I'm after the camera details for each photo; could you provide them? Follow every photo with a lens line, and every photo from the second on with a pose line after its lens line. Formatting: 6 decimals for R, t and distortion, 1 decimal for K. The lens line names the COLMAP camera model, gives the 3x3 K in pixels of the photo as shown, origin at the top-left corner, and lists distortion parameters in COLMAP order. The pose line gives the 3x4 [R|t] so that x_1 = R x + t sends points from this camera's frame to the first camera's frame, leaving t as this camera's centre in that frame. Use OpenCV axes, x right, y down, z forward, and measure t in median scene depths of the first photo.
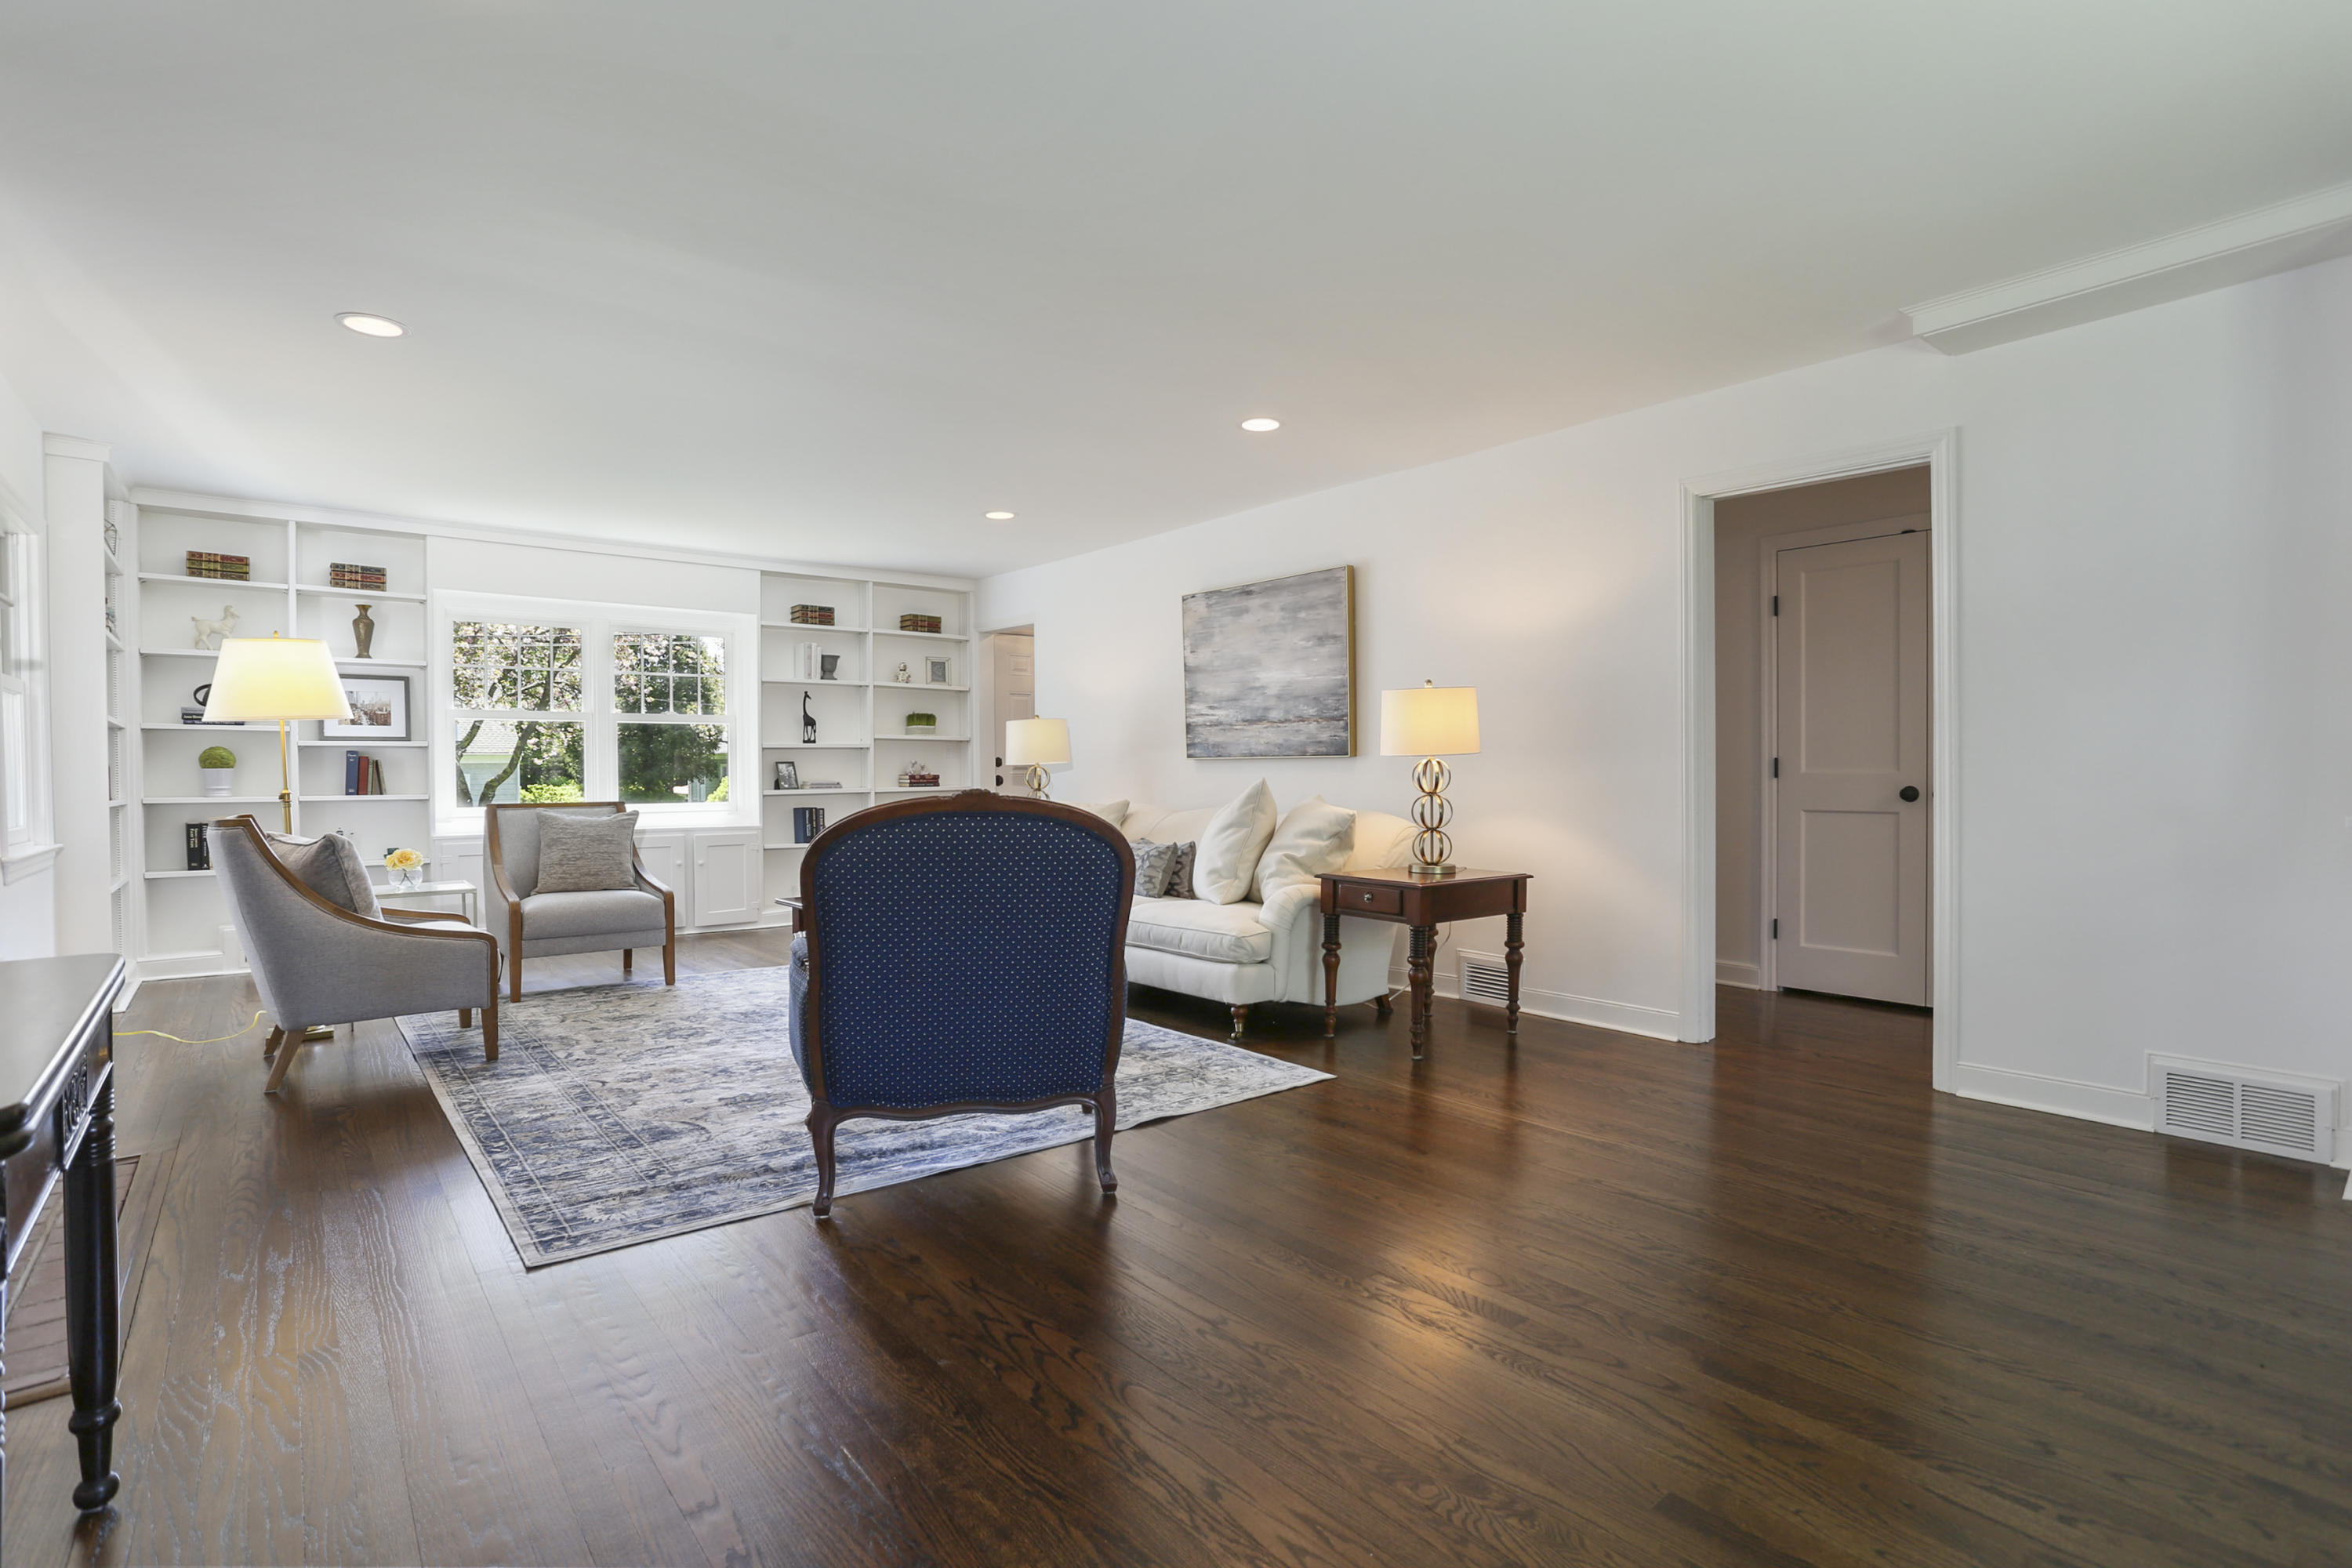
lens RADIAL K [[1143.5, 0, 1156.7], [0, 1143.5, 796.8], [0, 0, 1]] dist [-0.038747, 0.016955]
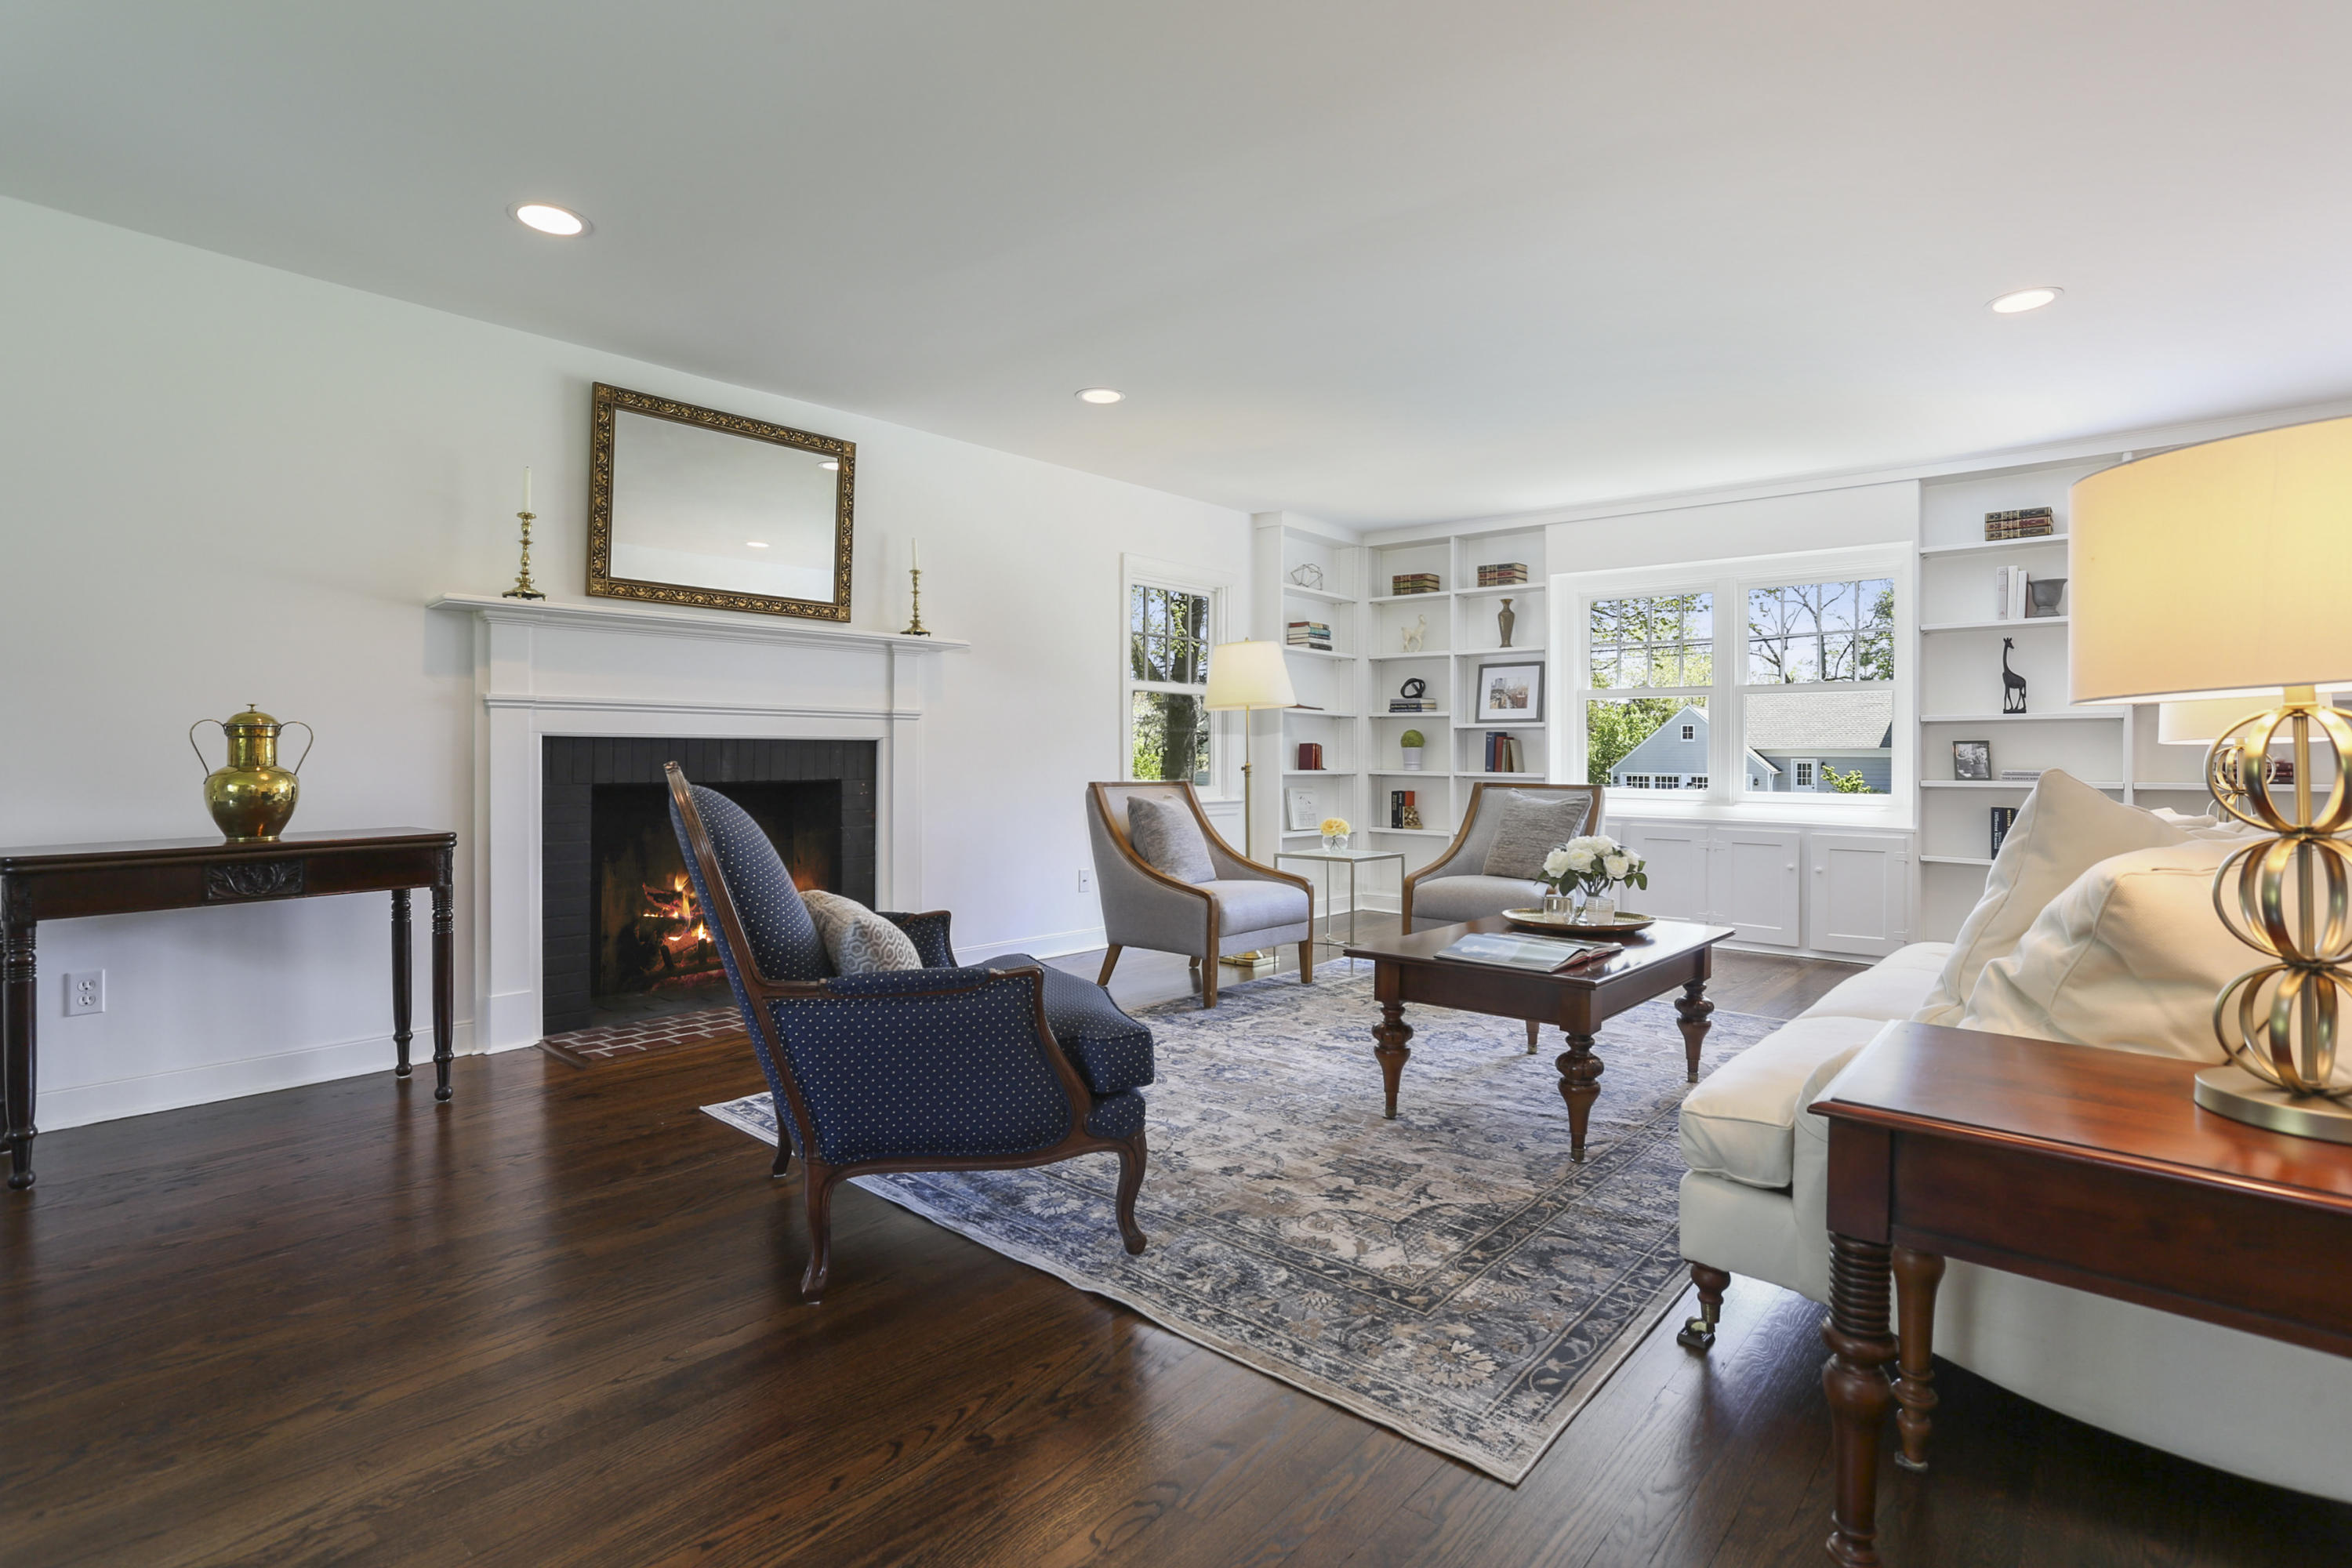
lens RADIAL K [[1143.5, 0, 1180.1], [0, 1143.5, 741.7], [0, 0, 1]] dist [-0.038747, 0.016955]
pose [[0.182149, -0.004948, -0.983258, 0.345285], [-0.030691, 0.999471, -0.010715, -0.010074], [0.982792, 0.032129, 0.181901, 0.509250]]
